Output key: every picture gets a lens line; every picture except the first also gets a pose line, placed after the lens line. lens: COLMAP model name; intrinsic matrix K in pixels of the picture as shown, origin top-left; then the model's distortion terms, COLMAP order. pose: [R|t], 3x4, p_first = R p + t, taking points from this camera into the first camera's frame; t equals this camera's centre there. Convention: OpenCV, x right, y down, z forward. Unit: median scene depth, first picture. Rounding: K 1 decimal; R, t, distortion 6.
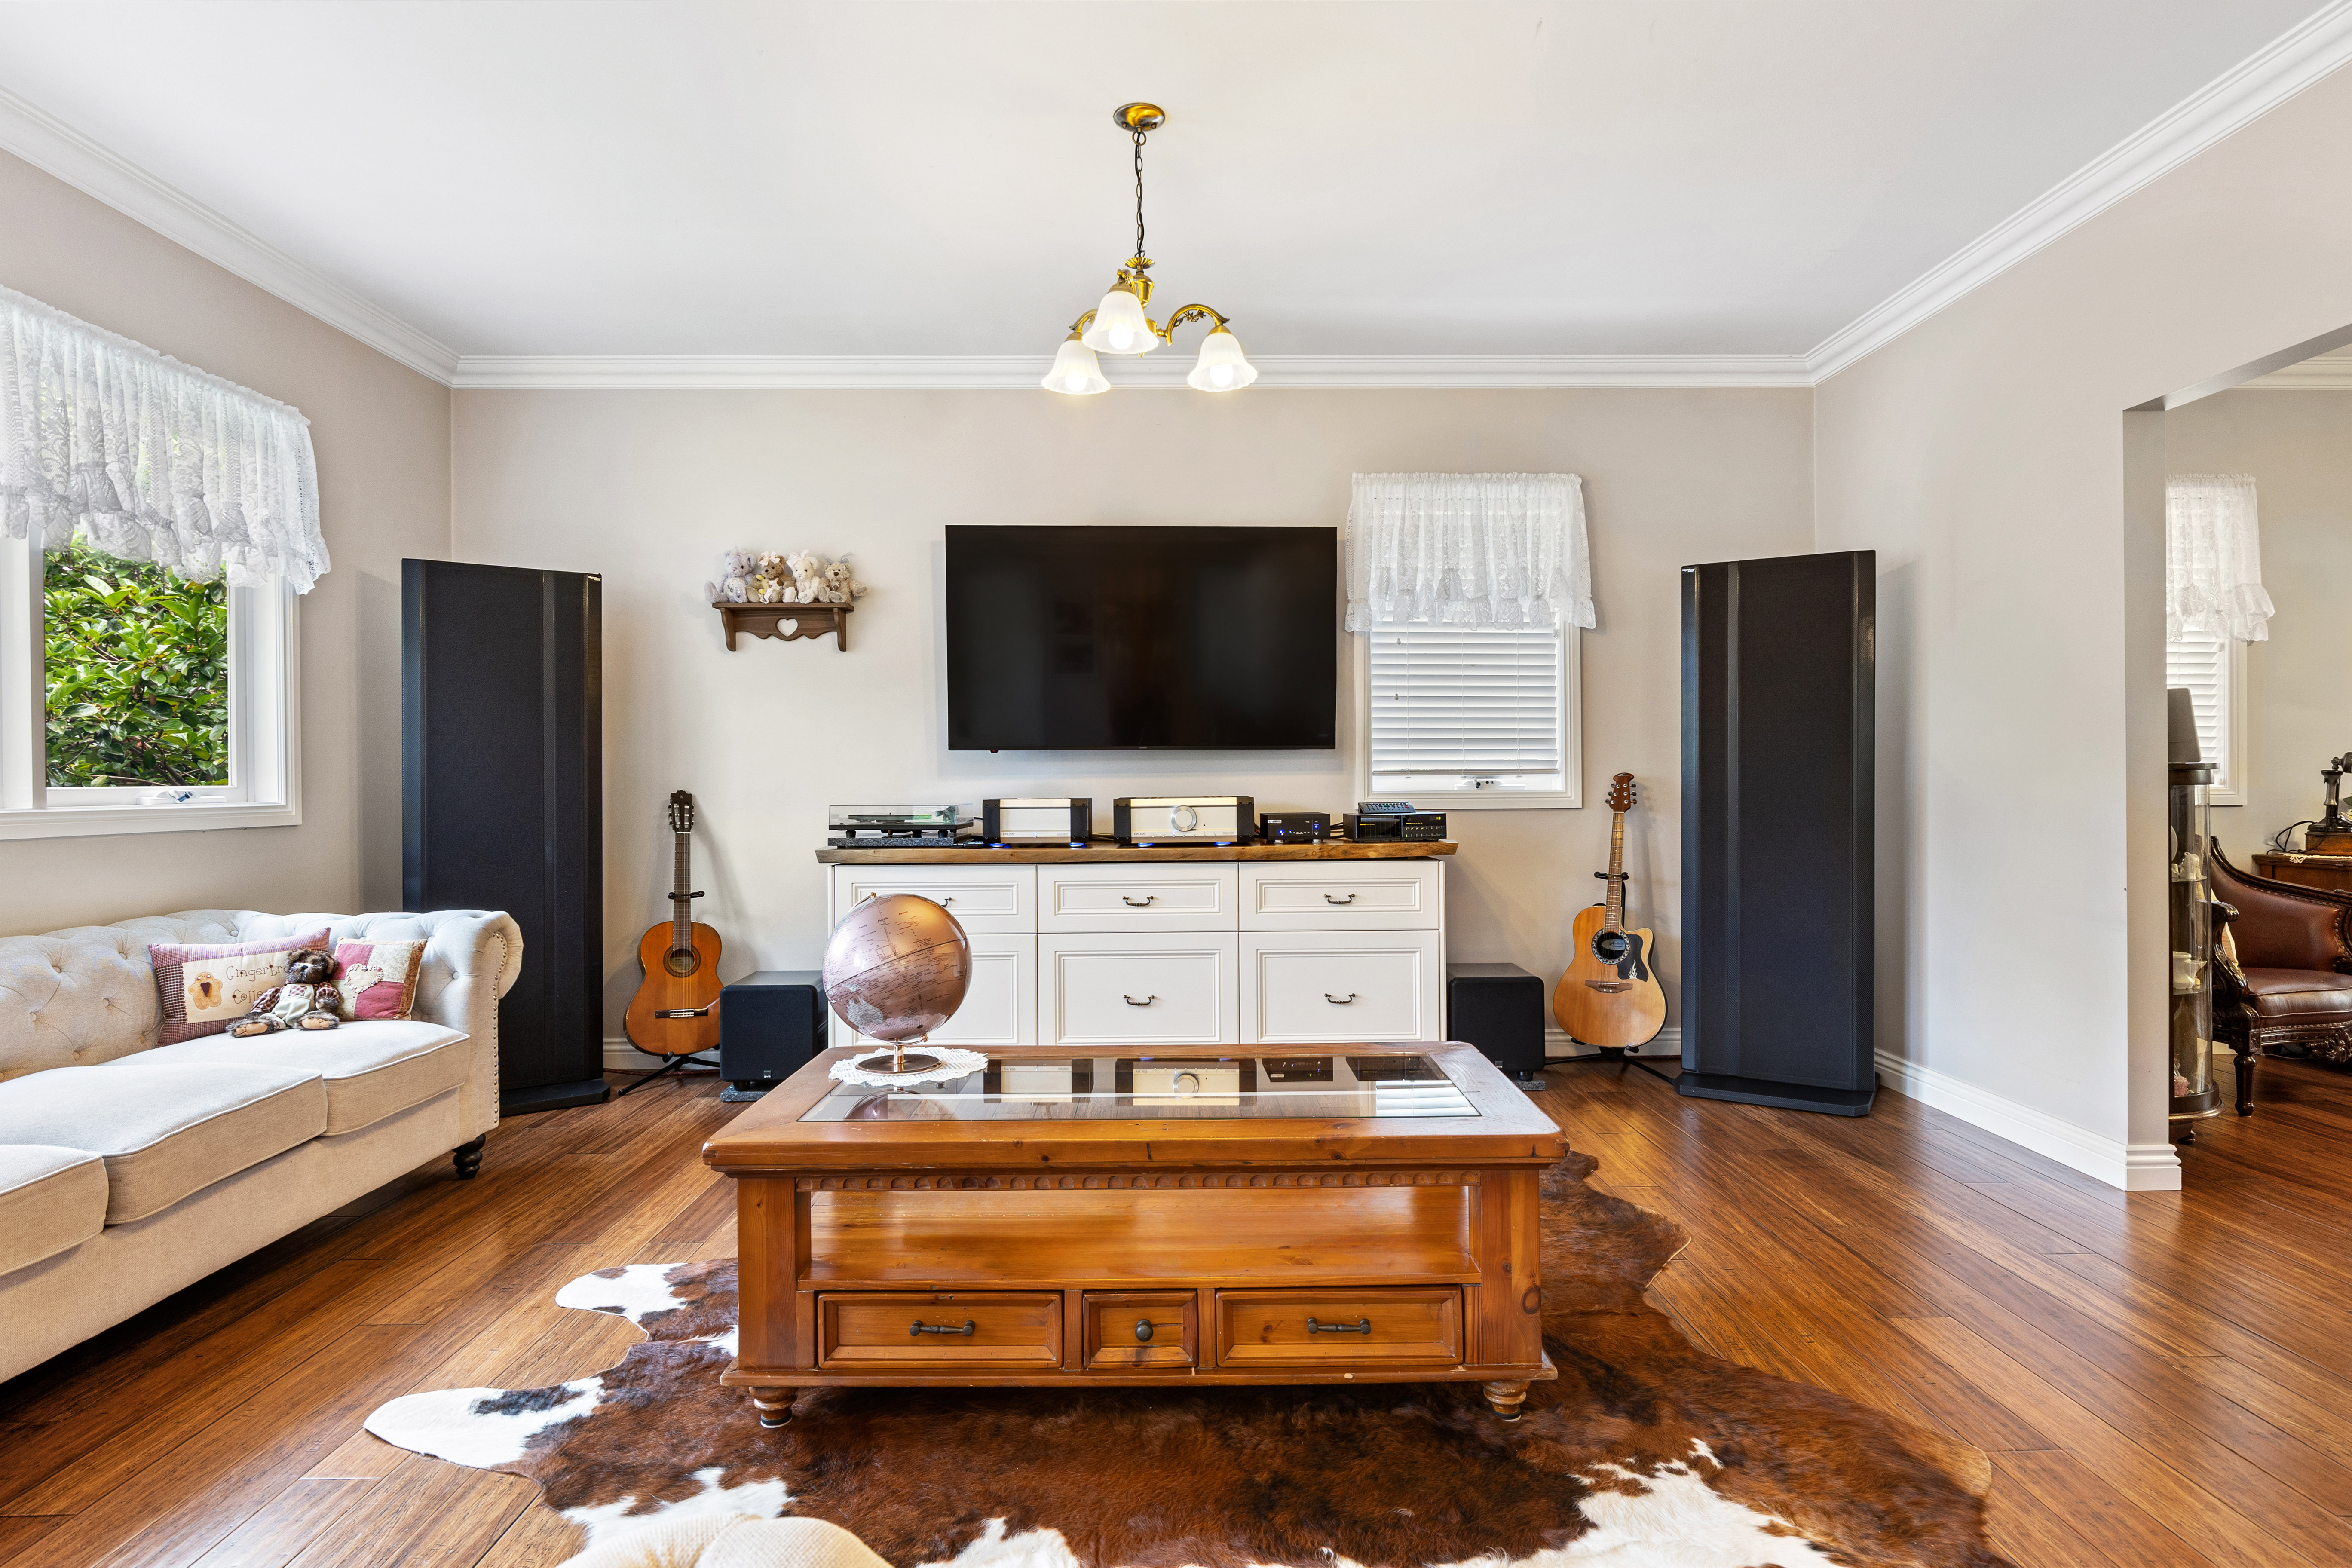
lens RADIAL K [[1271.5, 0, 1180.6], [0, 1271.5, 779.5], [0, 0, 1]] dist [-0.000593, 0.000354]
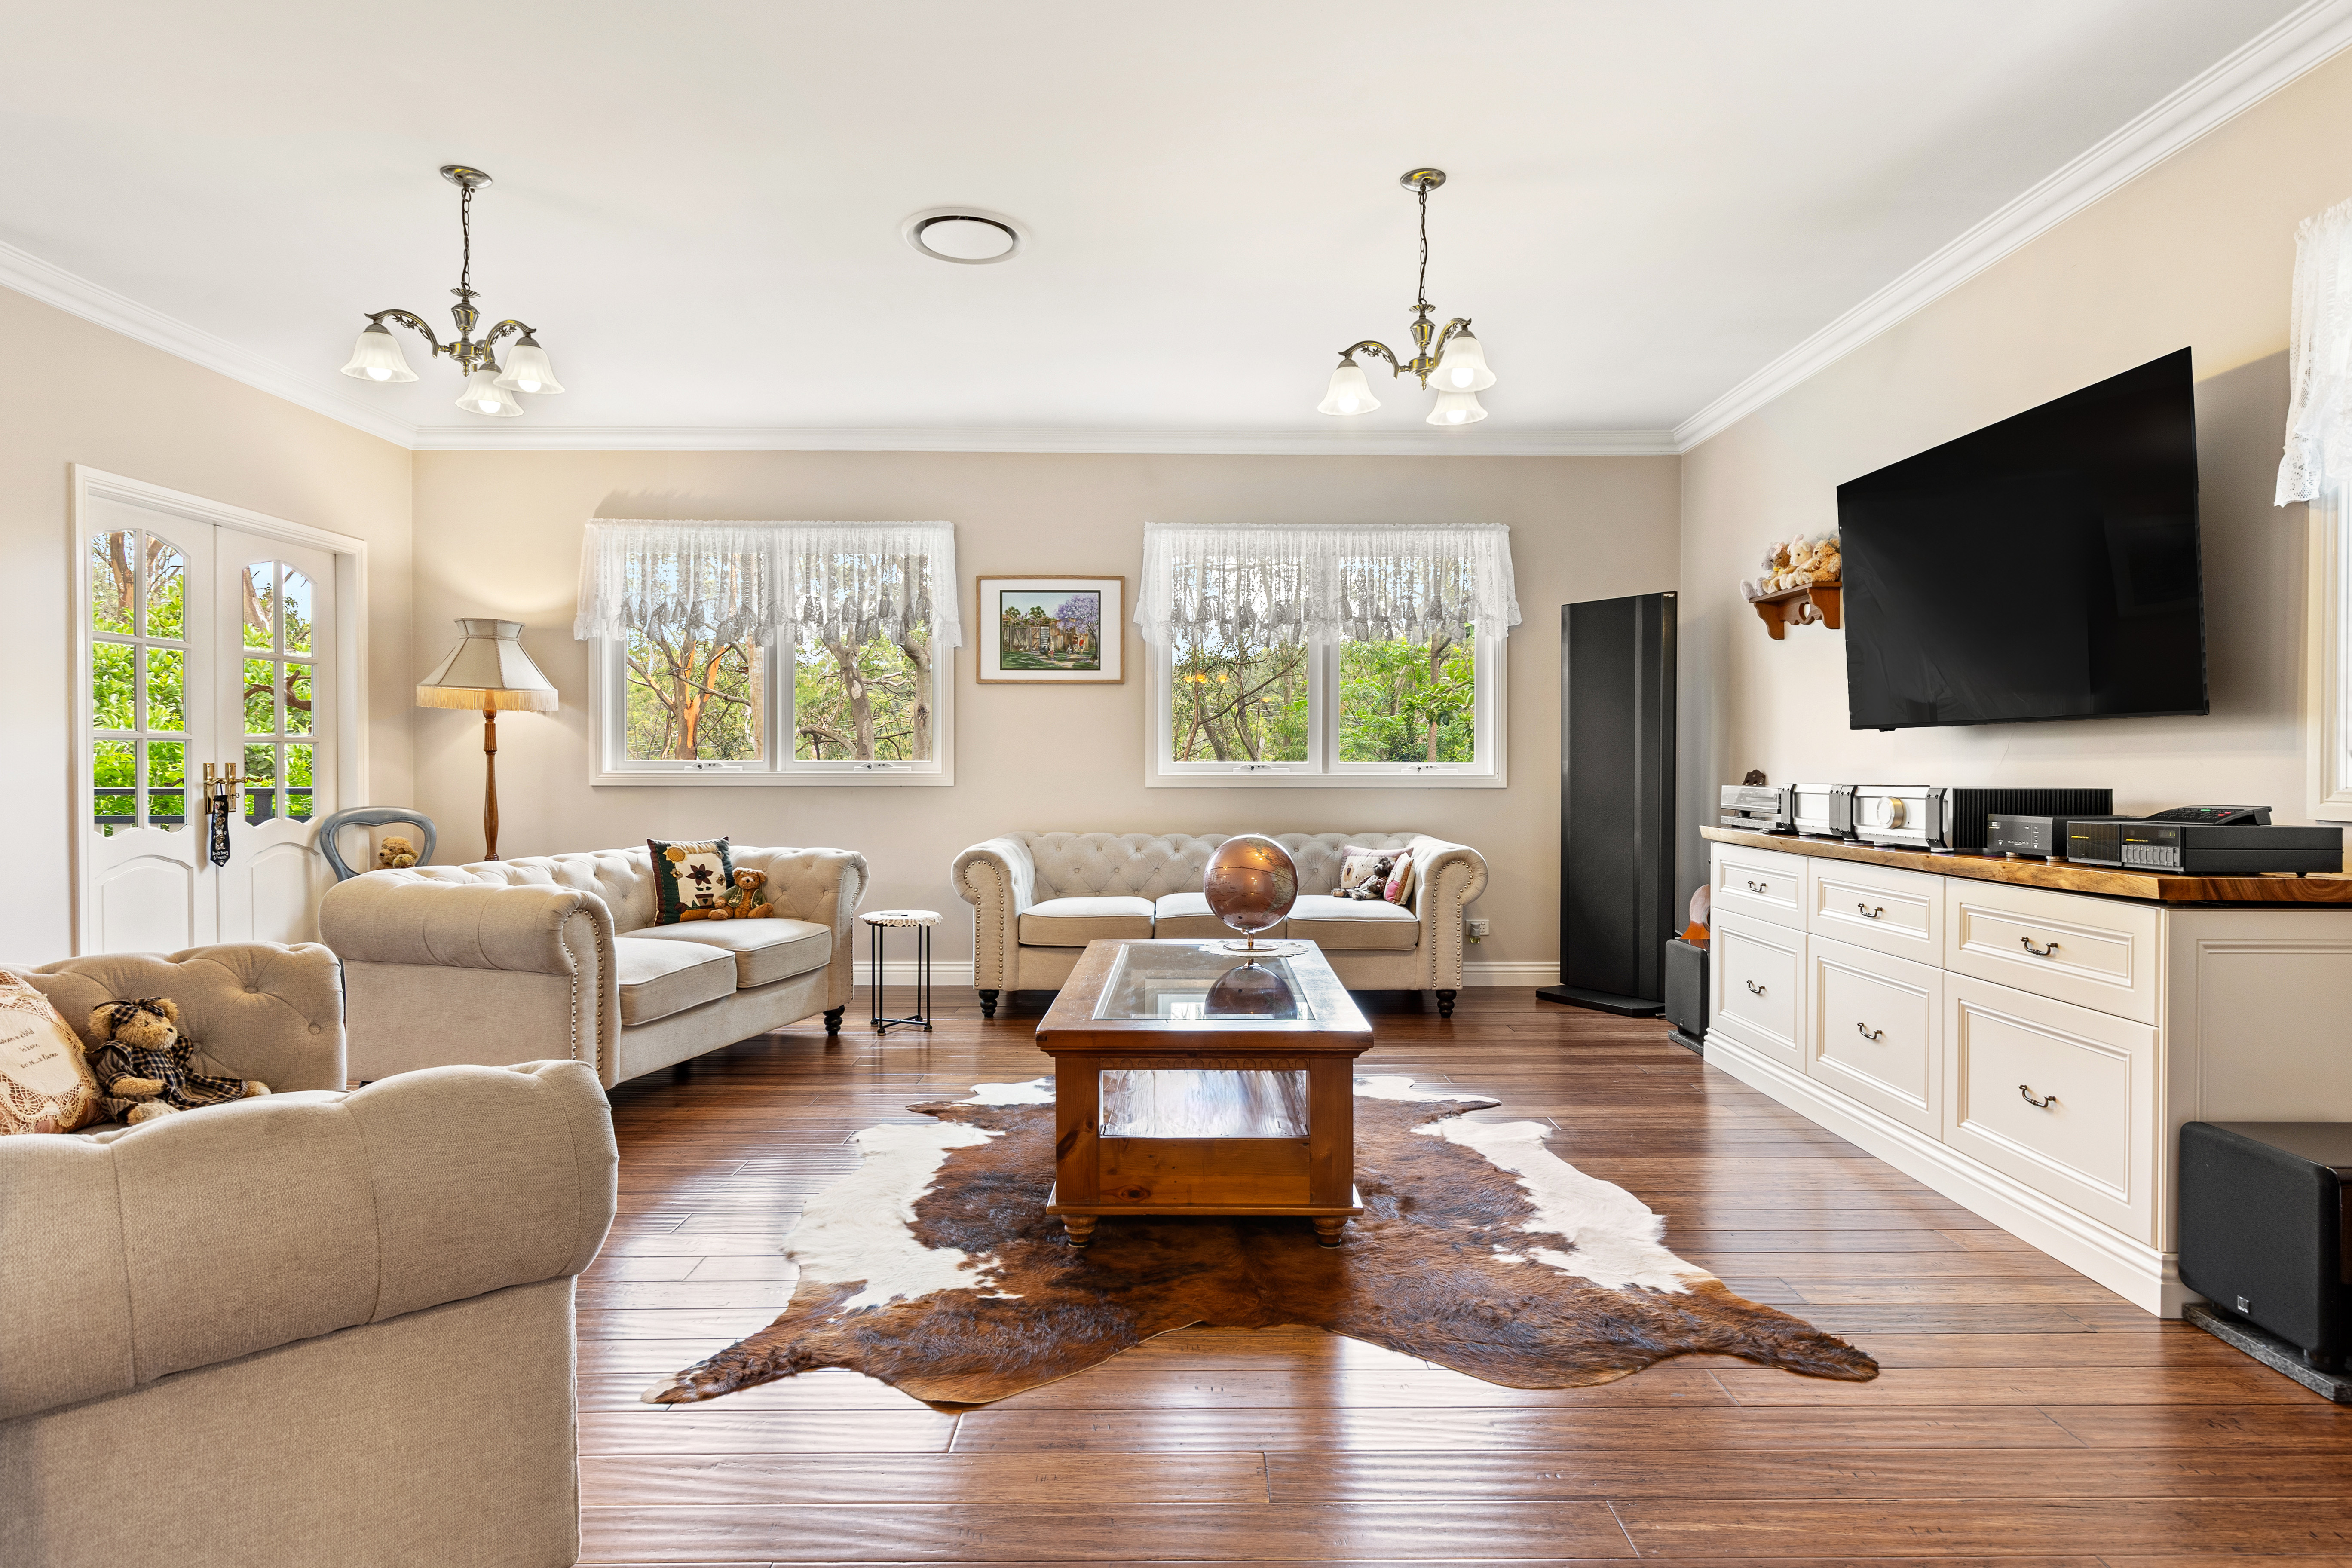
lens RADIAL K [[1271.5, 0, 1177.9], [0, 1271.5, 777.1], [0, 0, 1]] dist [-0.000593, 0.000354]
pose [[-0.018173, 0.016991, -0.999690, 1.685574], [-0.005098, 0.999841, 0.017086, -0.004926], [0.999822, 0.005407, -0.018084, 1.215457]]
